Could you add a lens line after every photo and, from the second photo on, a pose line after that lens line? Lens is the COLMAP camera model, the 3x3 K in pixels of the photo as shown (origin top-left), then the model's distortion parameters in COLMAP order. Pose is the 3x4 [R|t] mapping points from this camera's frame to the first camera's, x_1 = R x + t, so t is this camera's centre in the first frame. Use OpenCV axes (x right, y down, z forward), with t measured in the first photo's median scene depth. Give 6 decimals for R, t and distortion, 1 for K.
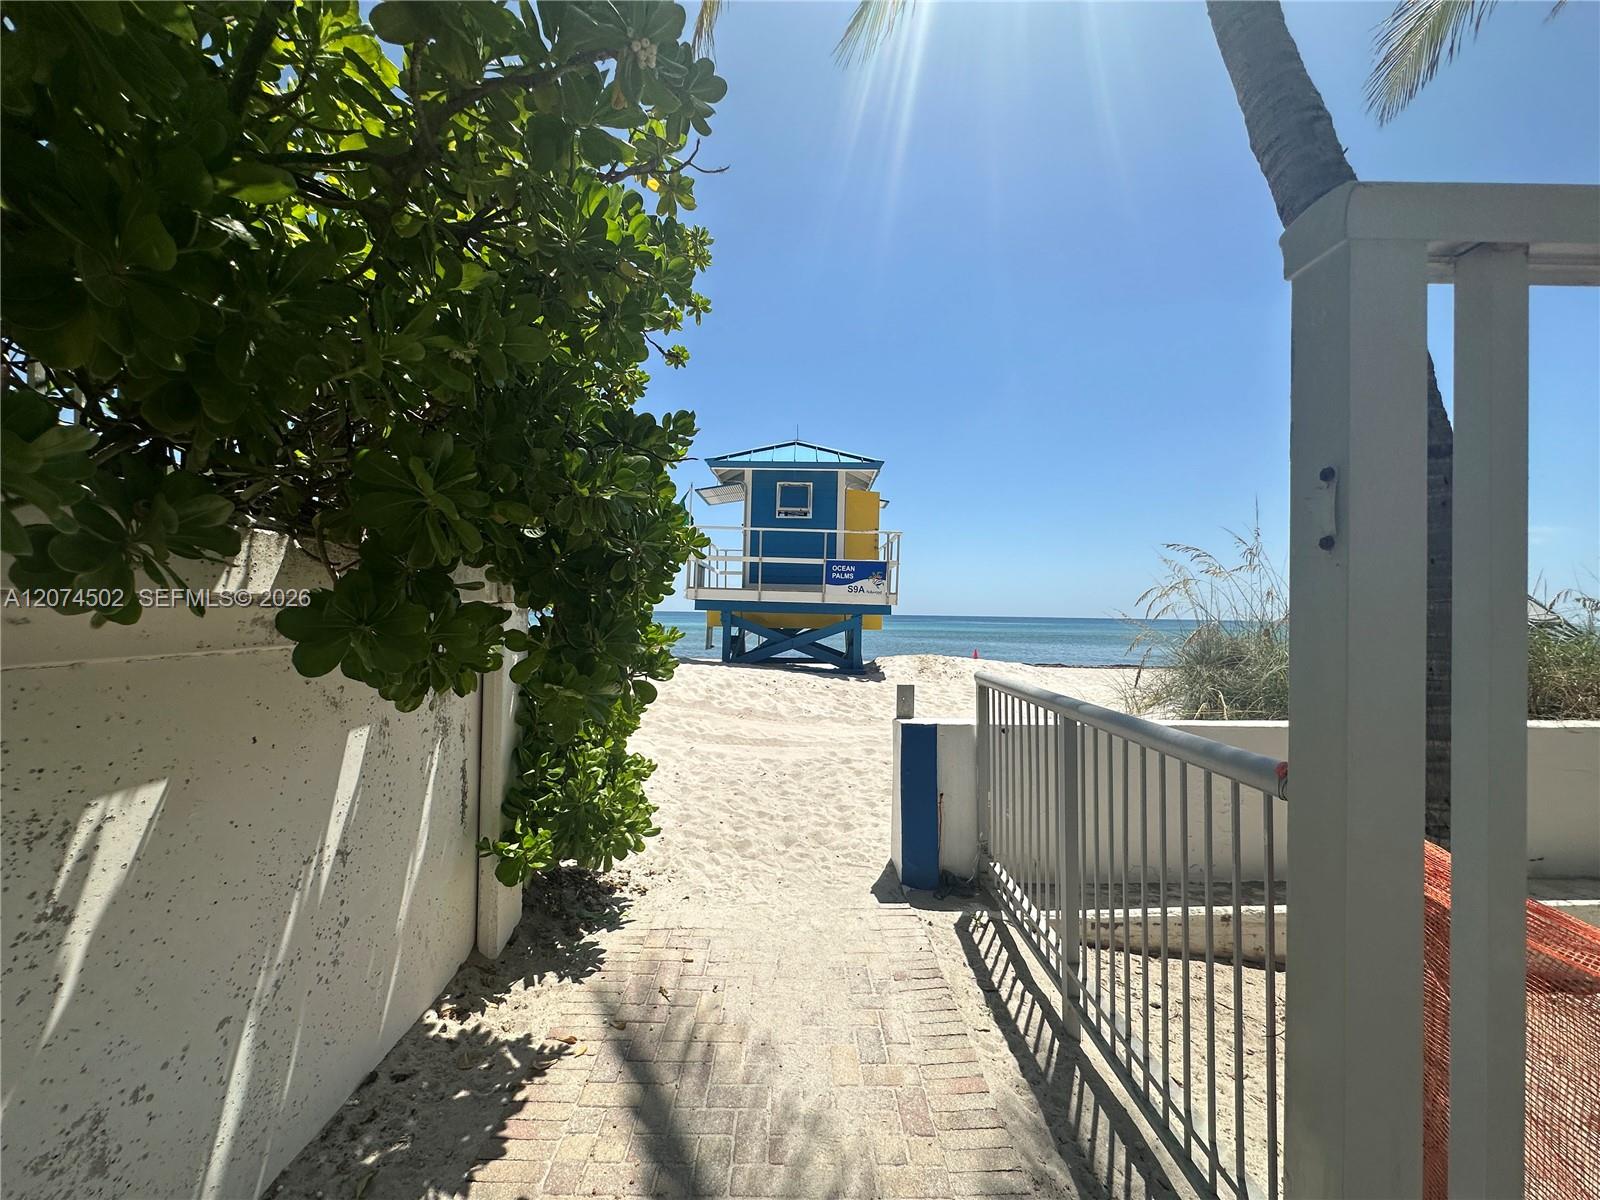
lens RADIAL K [[643.8, 0, 800.0], [0, 643.8, 600.0], [0, 0, 1]] dist [-0.004044, 0.000869]
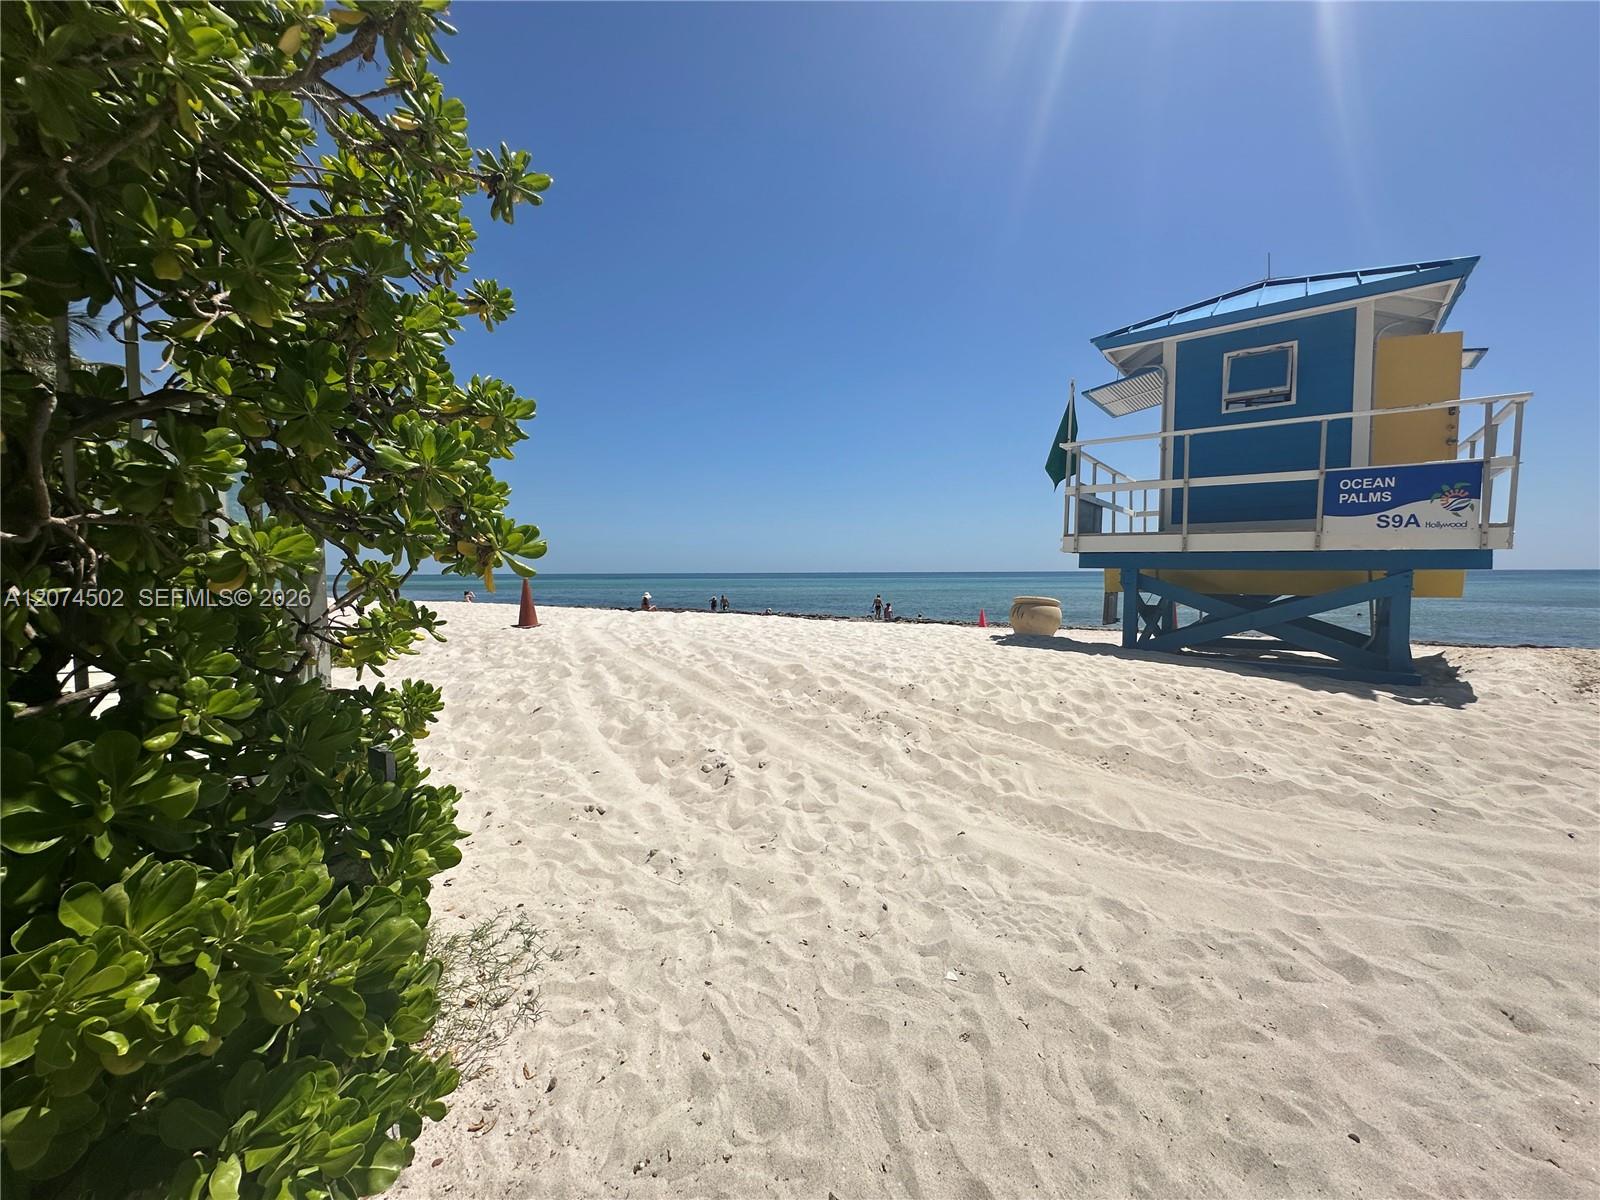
lens RADIAL K [[643.8, 0, 800.0], [0, 643.8, 600.0], [0, 0, 1]] dist [-0.004044, 0.000869]
pose [[0.788072, 0.007634, -0.615536, 0.025928], [0.029284, 0.998326, 0.049875, 0.006948], [0.614886, -0.057331, 0.786529, 0.289333]]
